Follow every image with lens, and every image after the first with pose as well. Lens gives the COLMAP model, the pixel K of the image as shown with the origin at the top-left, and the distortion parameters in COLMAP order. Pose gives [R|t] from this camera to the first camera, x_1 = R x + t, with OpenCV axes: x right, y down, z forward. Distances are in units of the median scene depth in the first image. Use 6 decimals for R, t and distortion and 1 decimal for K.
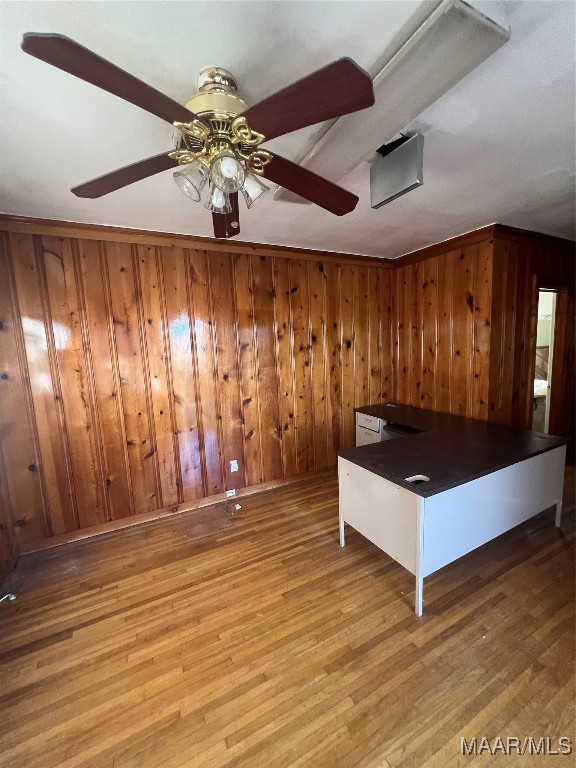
lens RADIAL K [[309.2, 0, 290.4], [0, 309.2, 381.8], [0, 0, 1]] dist [-0.001757, 0.000704]
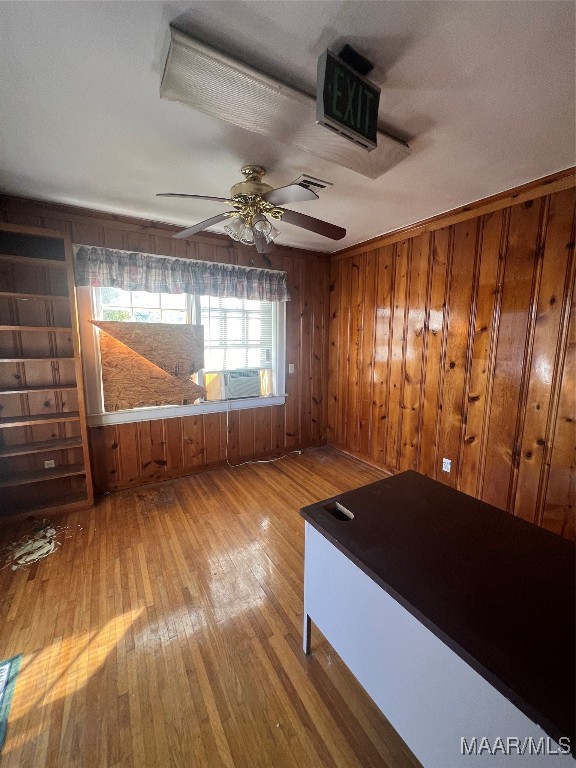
lens RADIAL K [[309.2, 0, 290.3], [0, 309.2, 382.7], [0, 0, 1]] dist [-0.001757, 0.000704]
pose [[0.072647, 0.188922, -0.979301, 0.698061], [-0.131757, 0.975108, 0.178339, -0.068424], [0.988616, 0.116074, 0.095731, 0.499835]]
